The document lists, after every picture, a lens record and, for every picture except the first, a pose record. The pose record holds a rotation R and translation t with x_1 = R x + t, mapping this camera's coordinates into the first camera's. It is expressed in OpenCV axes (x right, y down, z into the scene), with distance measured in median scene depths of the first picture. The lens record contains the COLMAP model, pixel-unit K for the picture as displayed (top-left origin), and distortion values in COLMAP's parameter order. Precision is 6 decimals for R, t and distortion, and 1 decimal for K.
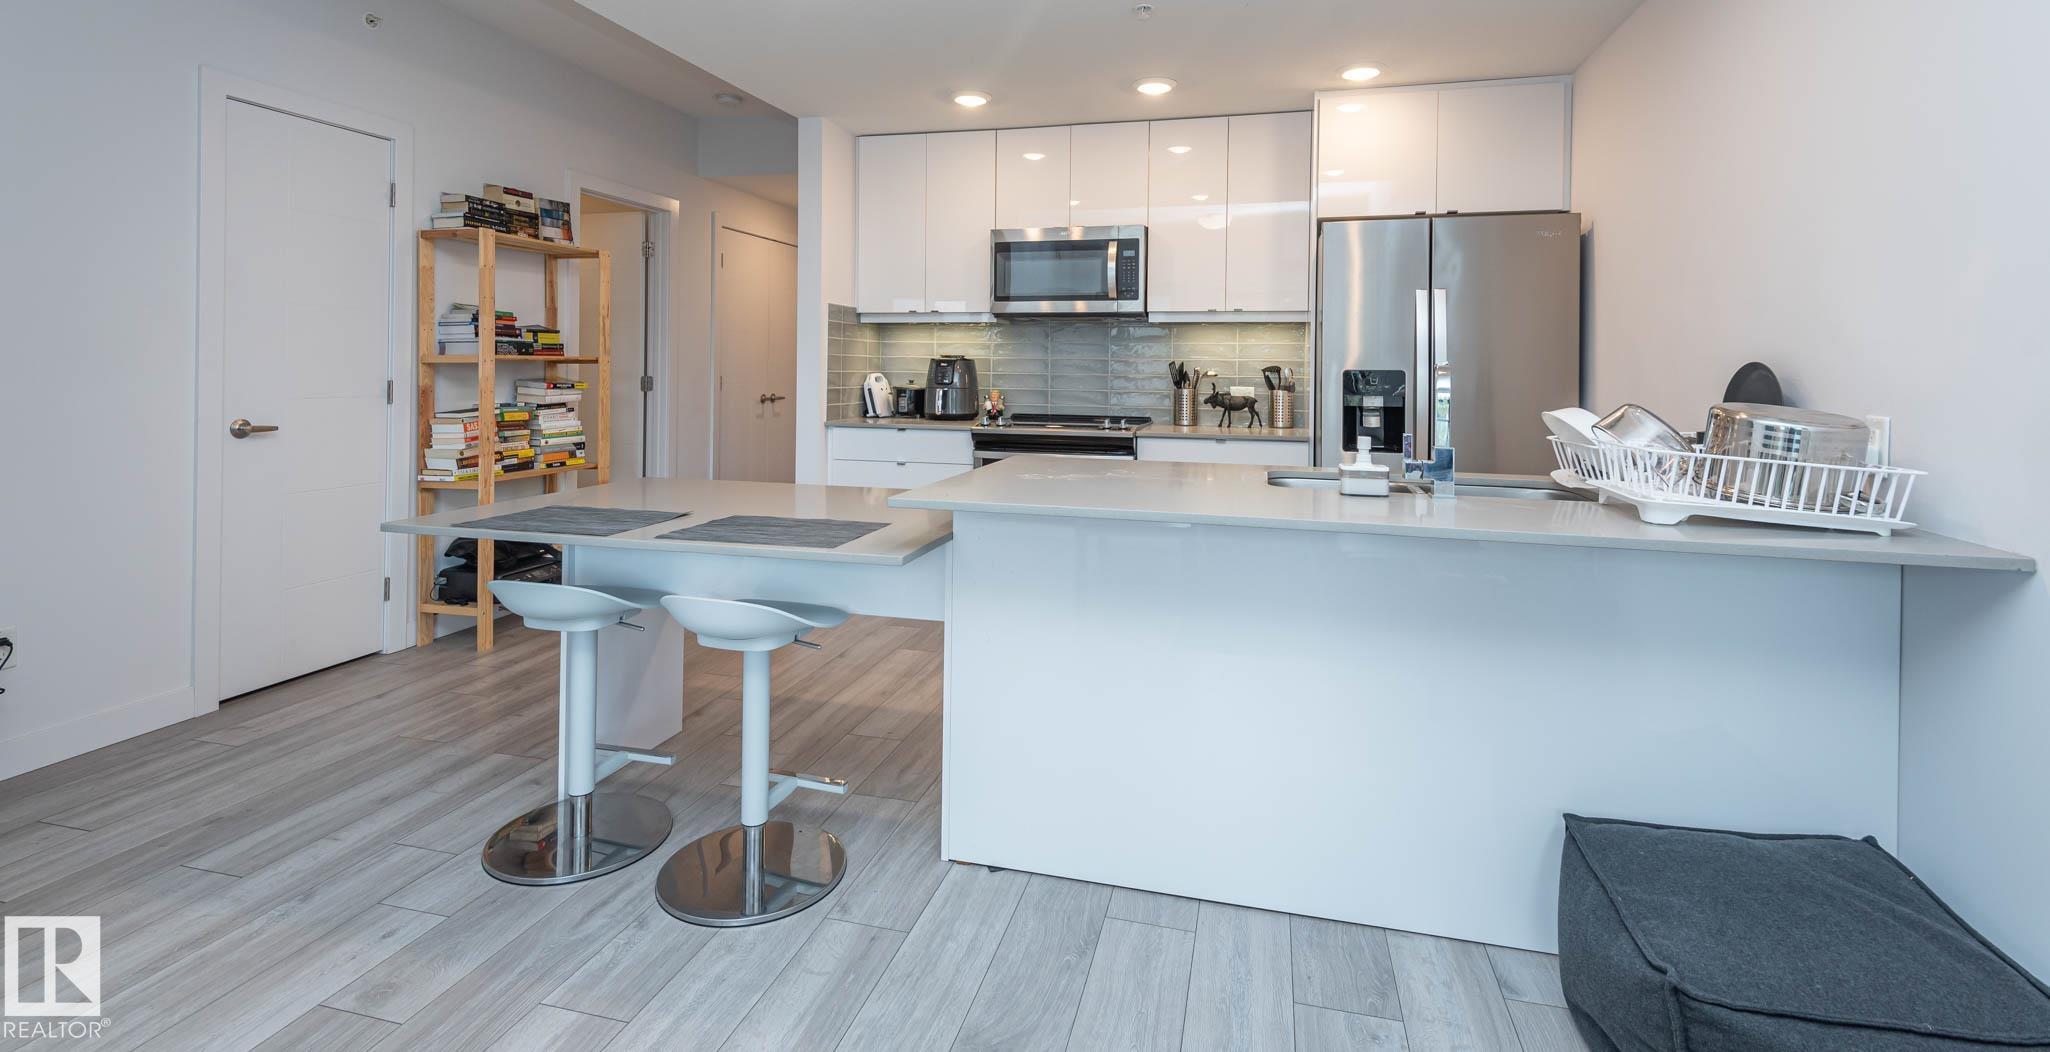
lens RADIAL K [[933.1, 0, 1005.9], [0, 933.1, 361.6], [0, 0, 1]] dist [0.001625, -0.000137]
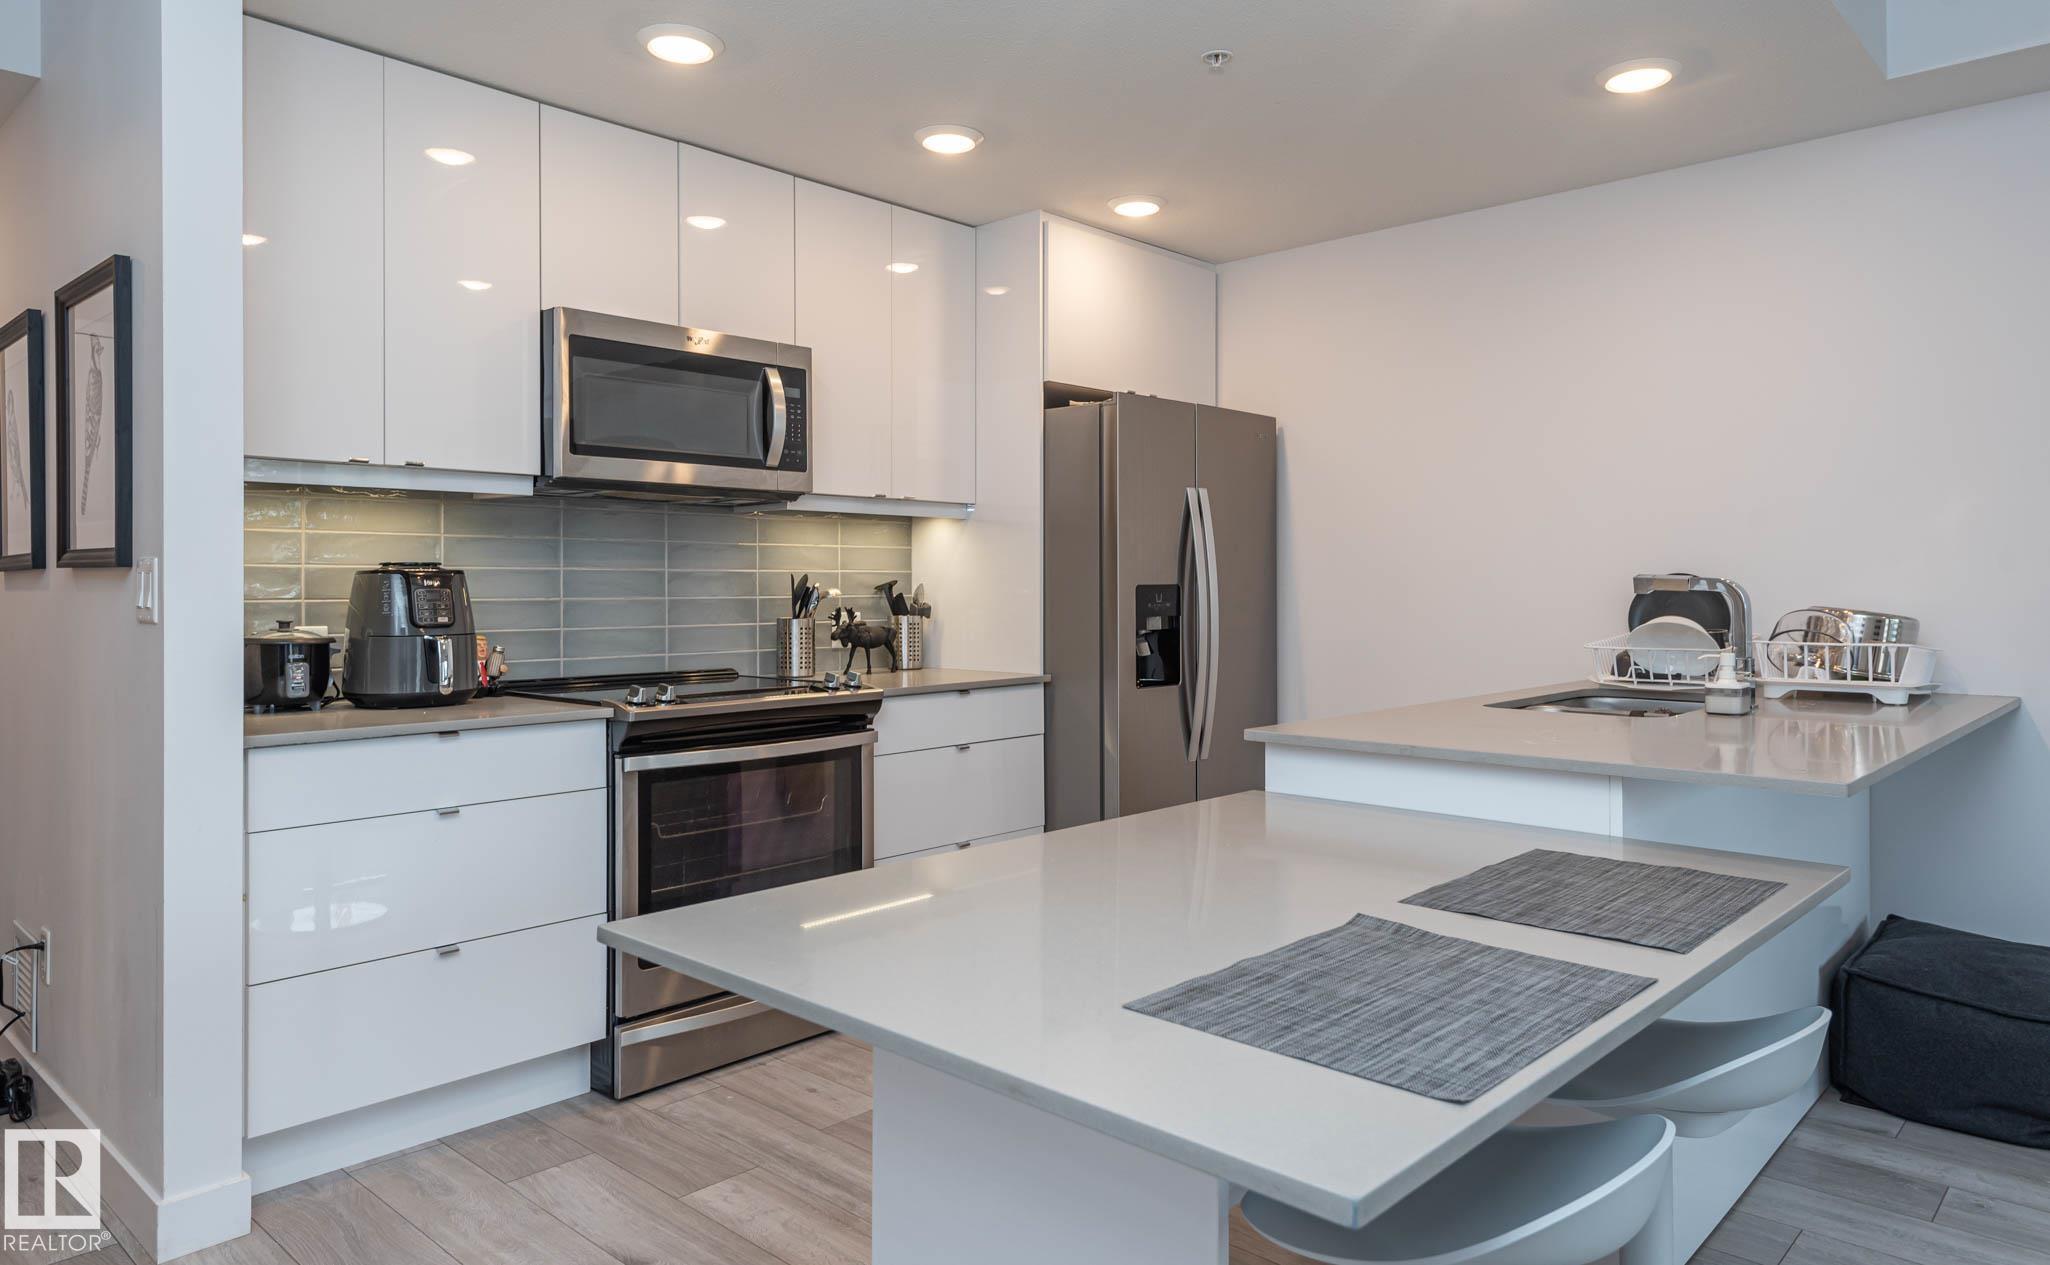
lens RADIAL K [[1318.3, 0, 1033.1], [0, 1318.3, 583.8], [0, 0, 1]] dist [0.034309, -0.029624]
pose [[0.450187, -0.011458, 0.892861, -0.529313], [0.001950, 0.999928, 0.011849, -0.003863], [-0.892932, -0.003594, 0.450177, 0.468748]]
